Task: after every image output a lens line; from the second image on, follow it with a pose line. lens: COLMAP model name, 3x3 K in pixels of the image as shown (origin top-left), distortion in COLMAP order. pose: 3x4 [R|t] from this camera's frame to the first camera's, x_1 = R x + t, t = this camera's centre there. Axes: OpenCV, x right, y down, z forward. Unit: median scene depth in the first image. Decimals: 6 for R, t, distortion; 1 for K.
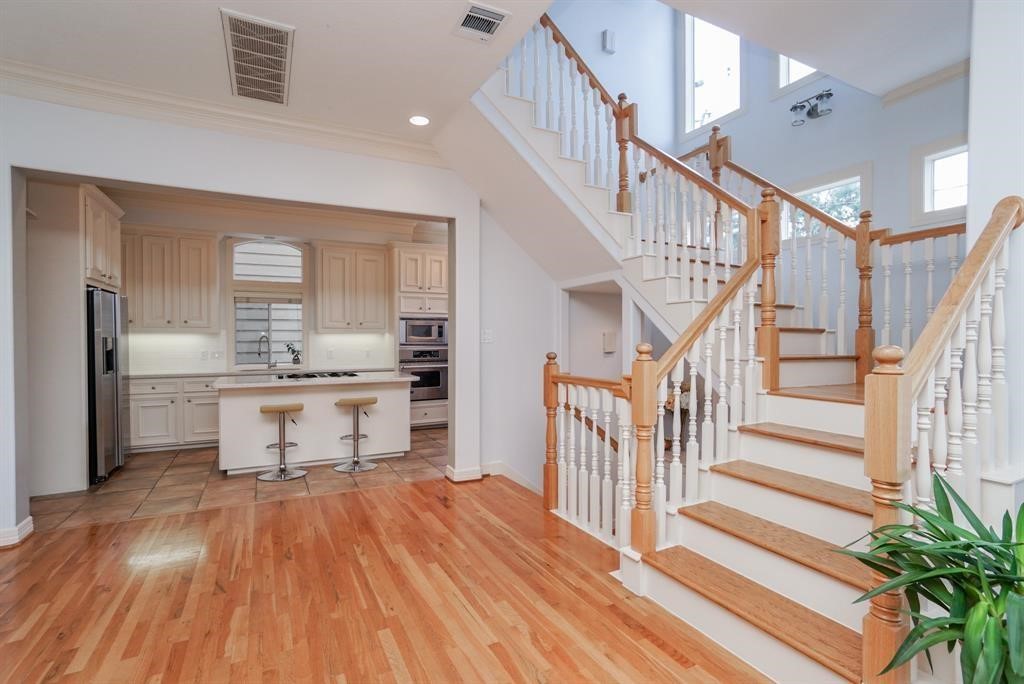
lens RADIAL K [[487.1, 0, 512.8], [0, 487.1, 348.0], [0, 0, 1]] dist [-0.021223, 0.005842]
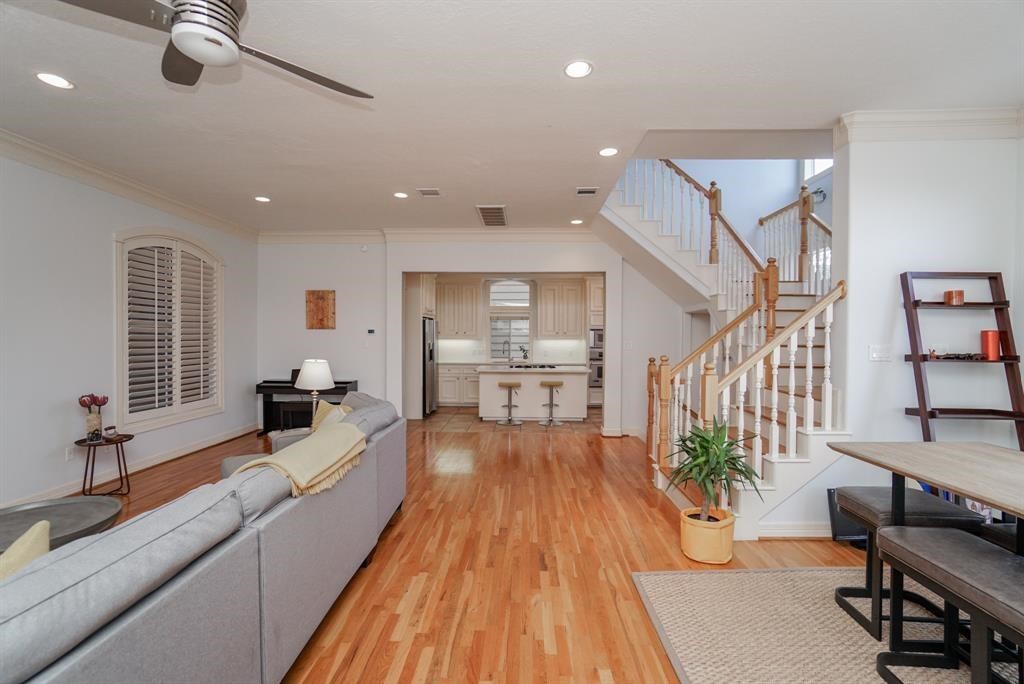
lens RADIAL K [[456.2, 0, 503.2], [0, 456.2, 338.1], [0, 0, 1]] dist [-0.028152, 0.002455]
pose [[0.868722, 0.006454, -0.495258, 0.281436], [-0.012680, 0.999877, -0.009212, -0.024919], [0.495137, 0.014283, 0.868697, -0.394350]]
